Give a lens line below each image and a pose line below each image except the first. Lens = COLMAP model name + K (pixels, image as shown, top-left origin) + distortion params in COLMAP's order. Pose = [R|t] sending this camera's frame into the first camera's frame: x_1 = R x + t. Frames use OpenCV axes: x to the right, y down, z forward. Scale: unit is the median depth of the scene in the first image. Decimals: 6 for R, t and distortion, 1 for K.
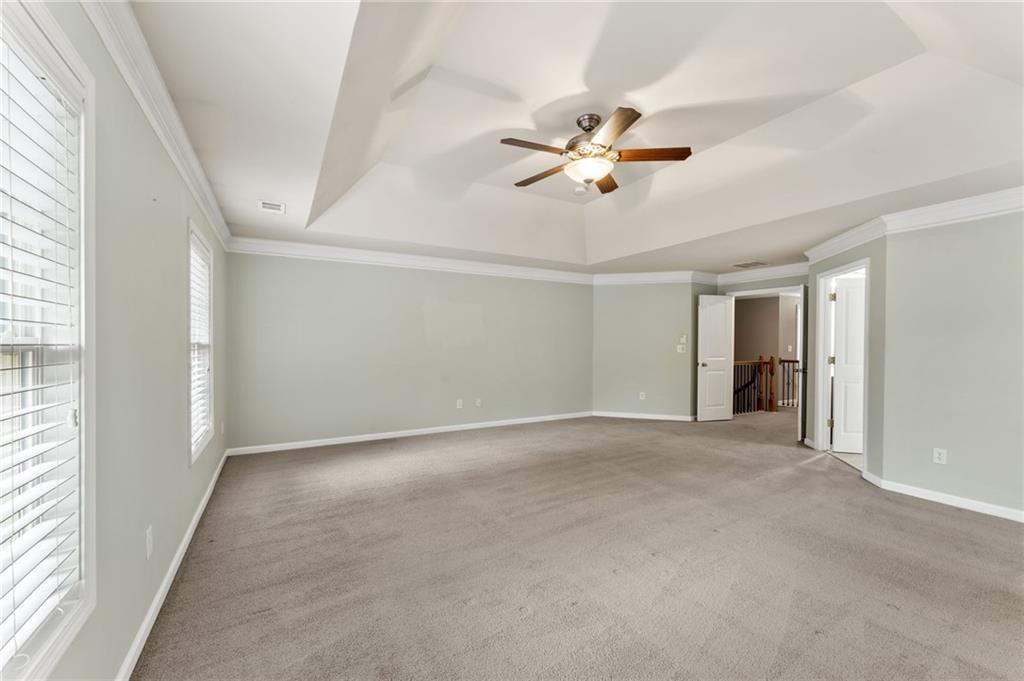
lens RADIAL K [[433.9, 0, 512.0], [0, 433.9, 340.5], [0, 0, 1]] dist [-0.000951, -0.000247]
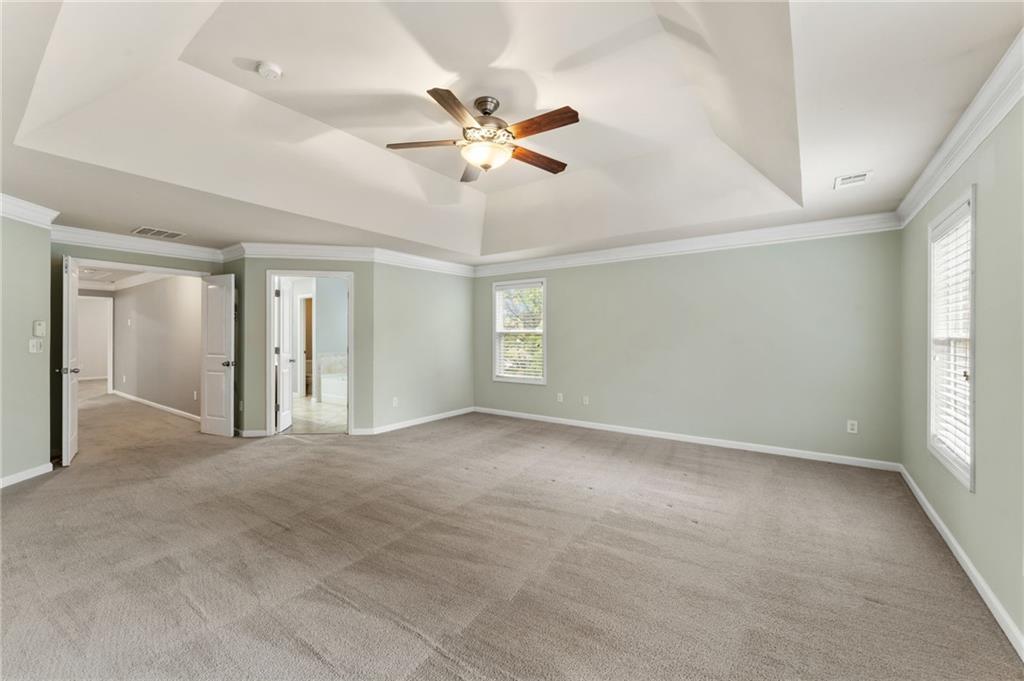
lens RADIAL K [[407.9, 0, 510.4], [0, 407.9, 334.9], [0, 0, 1]] dist [-0.001769, -0.000197]
pose [[-0.430384, -0.003509, 0.902639, -0.468501], [-0.005696, 0.999983, 0.001172, 0.001041], [-0.902628, -0.004637, -0.430397, 0.948811]]
